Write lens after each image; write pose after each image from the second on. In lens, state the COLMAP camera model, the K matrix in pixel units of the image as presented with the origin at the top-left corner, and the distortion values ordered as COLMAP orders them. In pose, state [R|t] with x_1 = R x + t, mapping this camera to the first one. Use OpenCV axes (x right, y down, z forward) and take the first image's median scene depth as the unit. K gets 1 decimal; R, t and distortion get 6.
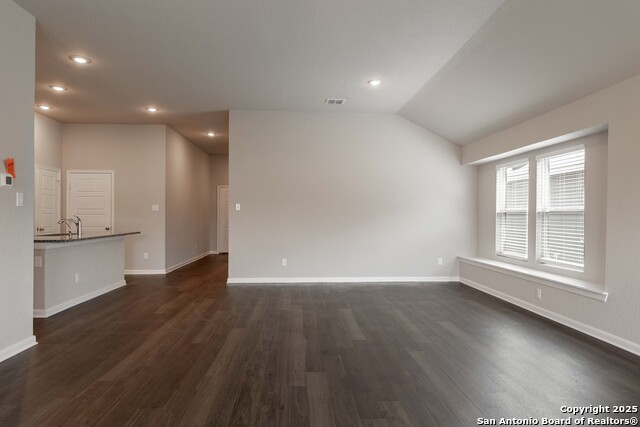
lens RADIAL K [[381.6, 0, 318.9], [0, 381.6, 214.6], [0, 0, 1]] dist [-0.015000, -0.000010]
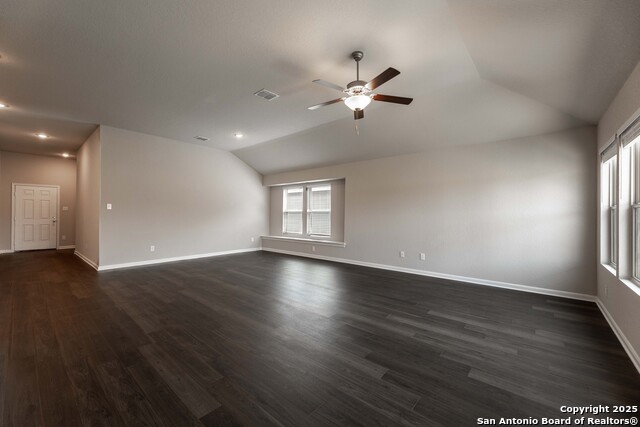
lens RADIAL K [[257.4, 0, 313.1], [0, 257.4, 213.7], [0, 0, 1]] dist [0.002014, -0.000010]
pose [[0.706823, -0.001193, 0.707390, -0.343529], [-0.002127, 0.999990, 0.003813, -0.001536], [-0.707388, -0.004200, 0.706813, -0.039695]]
